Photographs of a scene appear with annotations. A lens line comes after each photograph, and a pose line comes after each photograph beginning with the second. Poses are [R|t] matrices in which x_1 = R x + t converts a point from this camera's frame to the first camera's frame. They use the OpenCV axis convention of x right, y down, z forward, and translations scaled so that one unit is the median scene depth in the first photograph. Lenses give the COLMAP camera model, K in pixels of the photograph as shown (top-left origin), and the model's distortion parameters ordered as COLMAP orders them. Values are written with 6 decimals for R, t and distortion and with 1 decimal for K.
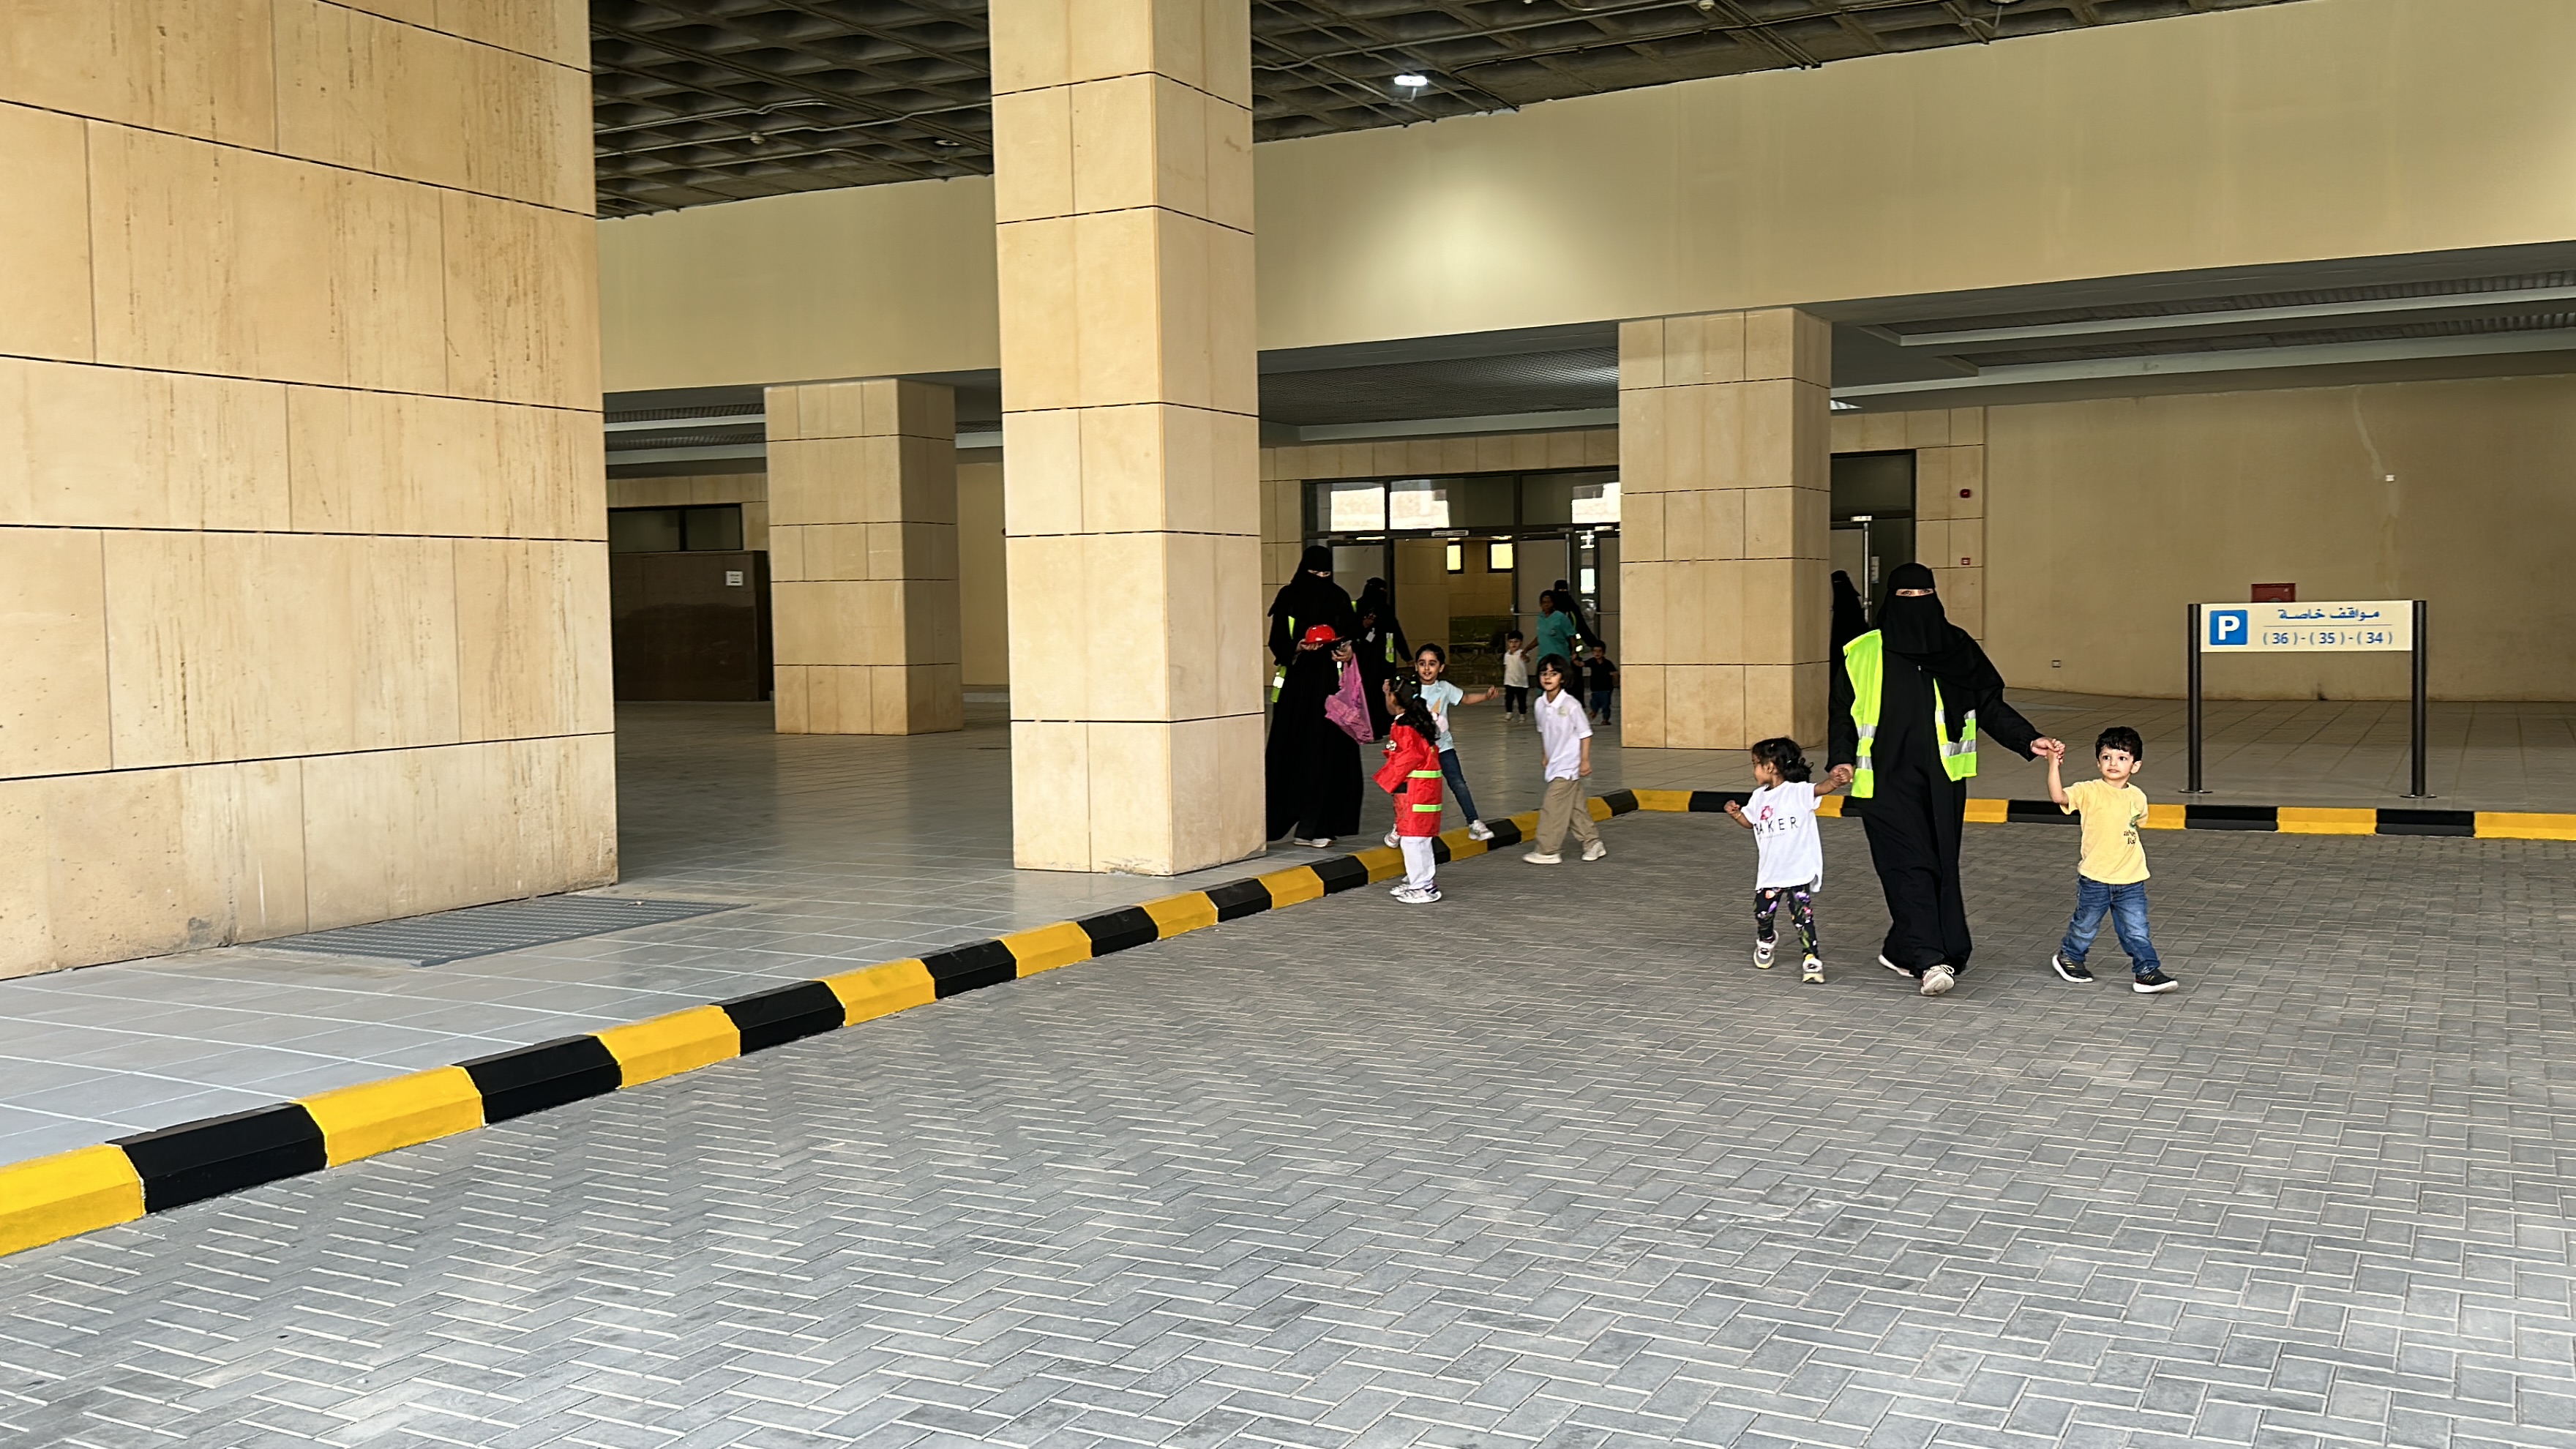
lens RADIAL K [[2217.6, 0, 1358.2], [0, 2217.6, 728.7], [0, 0, 1]] dist [0.193847, -0.410654]
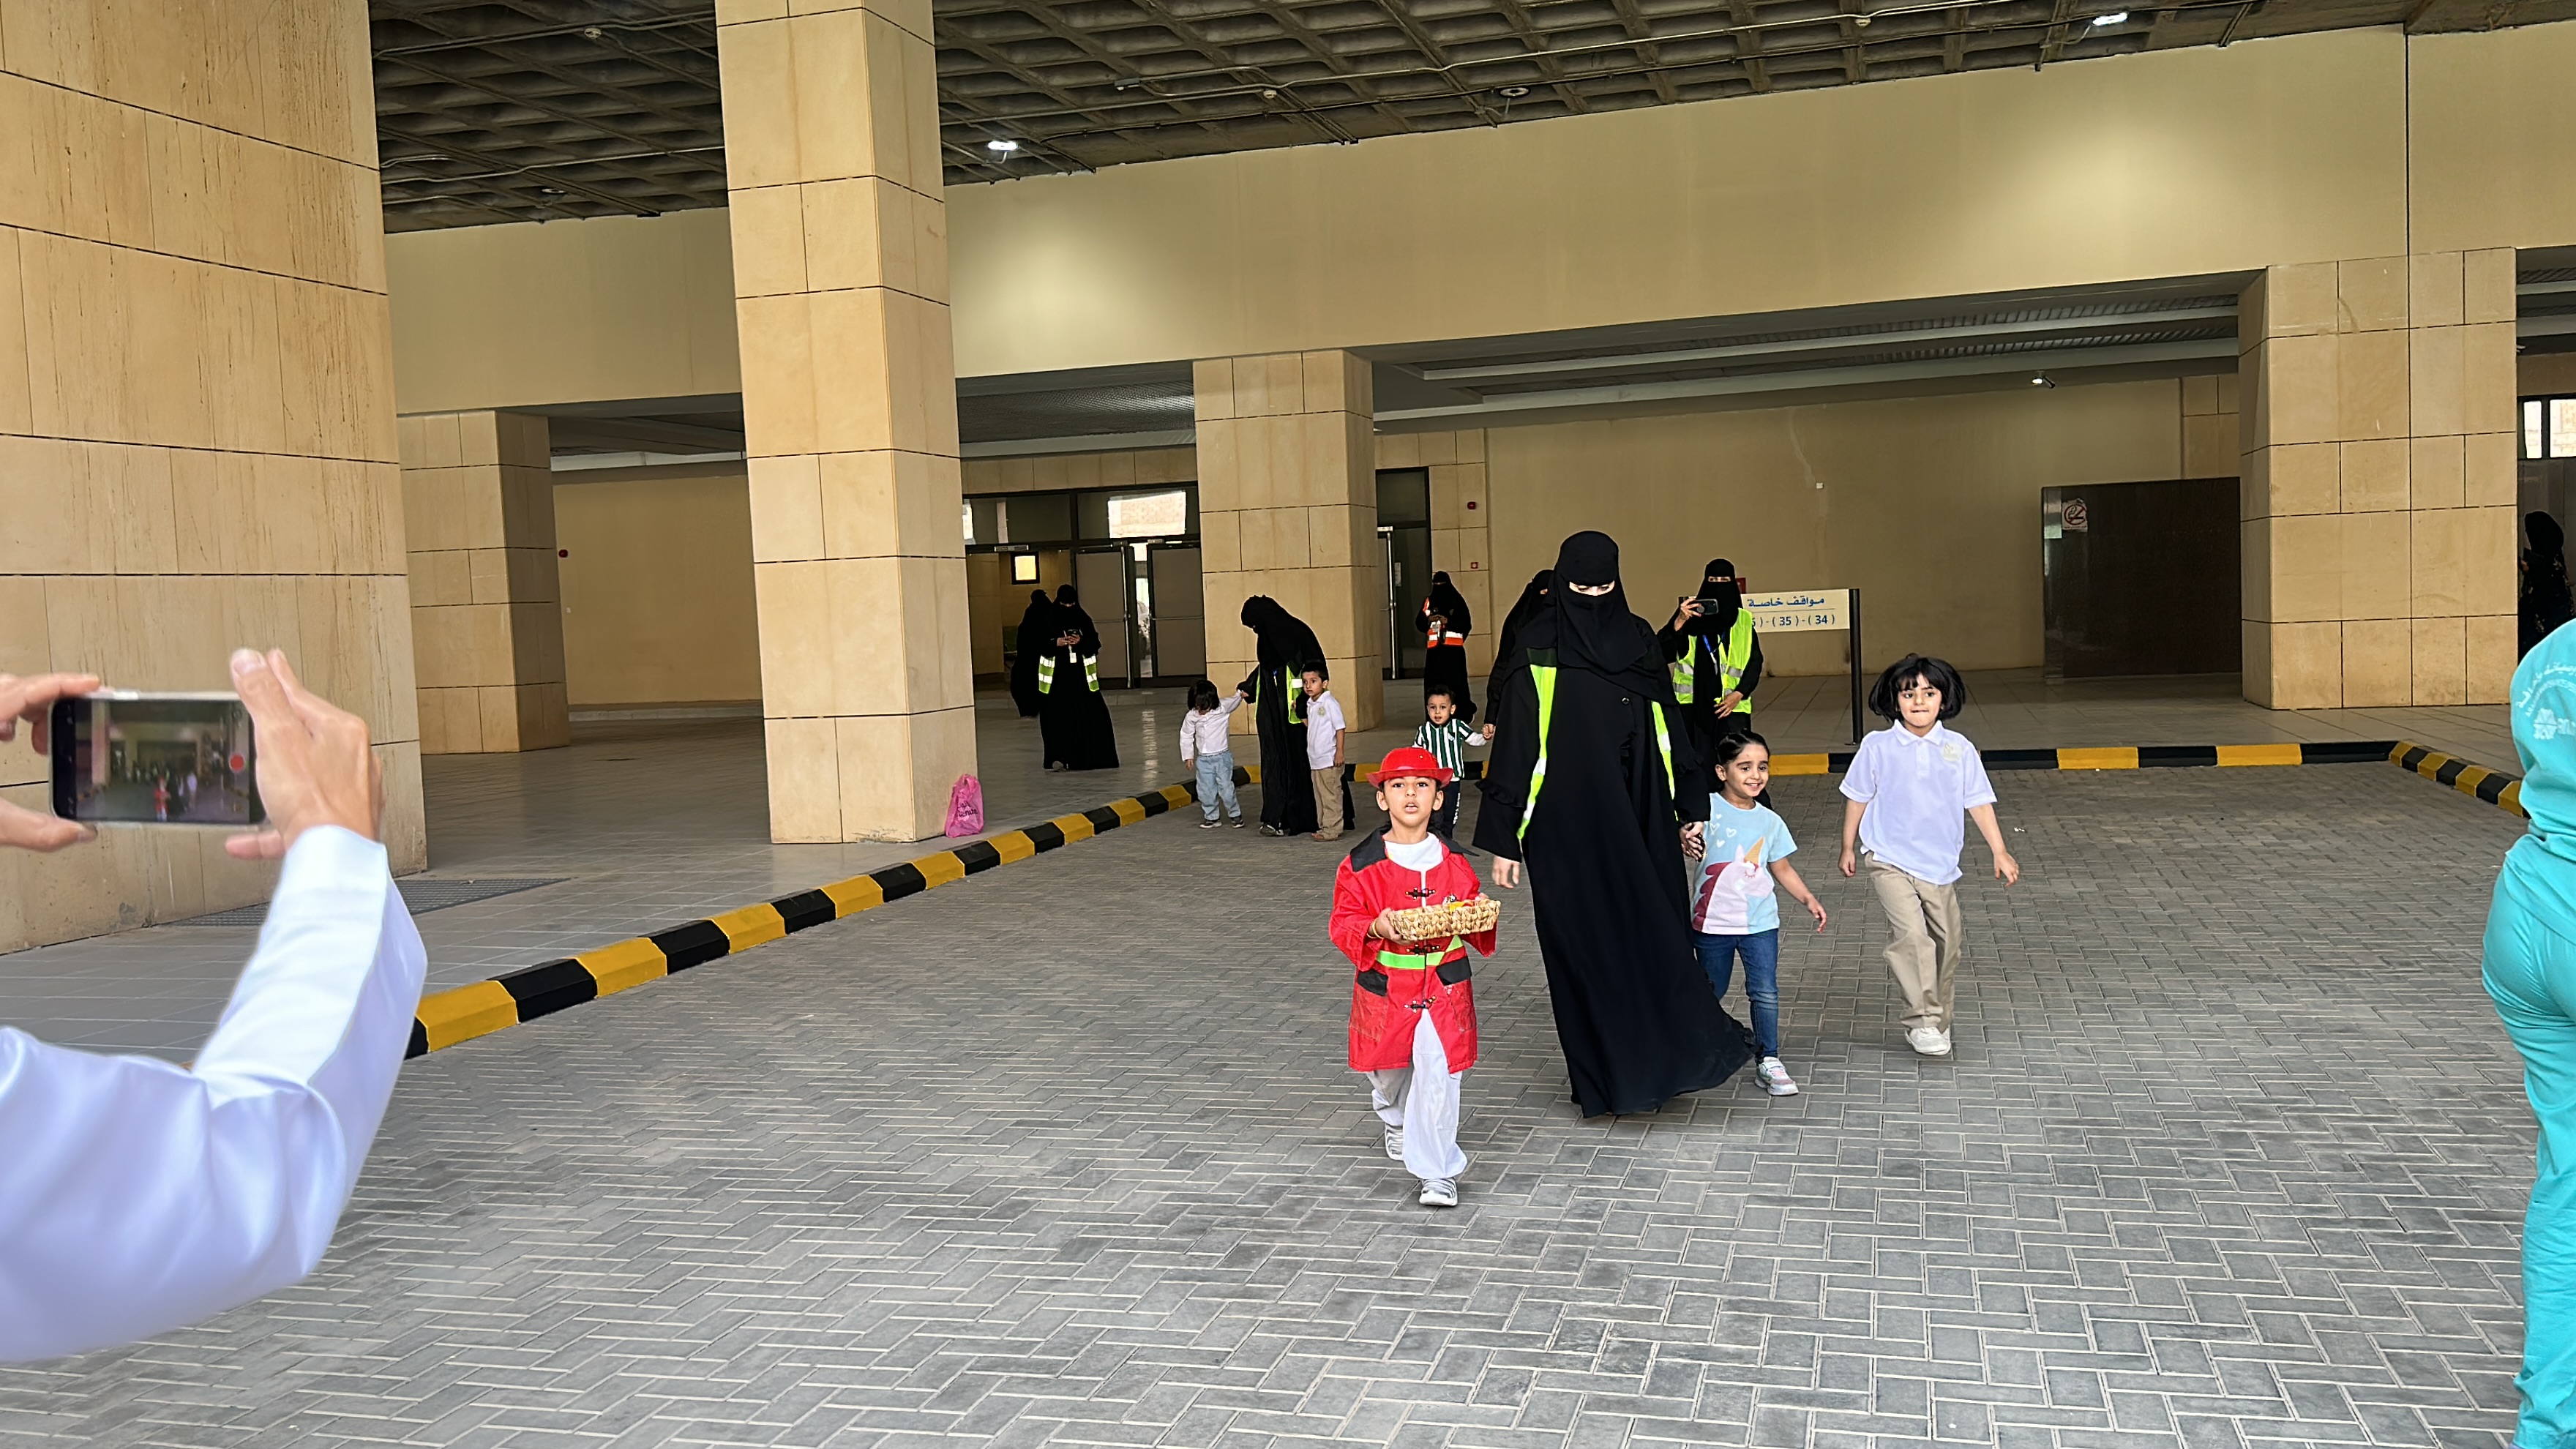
lens RADIAL K [[2192.4, 0, 1289.2], [0, 2192.4, 749.9], [0, 0, 1]] dist [0.208009, -0.423057]
pose [[0.980622, -0.039482, 0.191891, -0.080812], [0.038337, 0.999218, 0.009678, 0.009071], [-0.192123, -0.002134, 0.981369, -0.152461]]
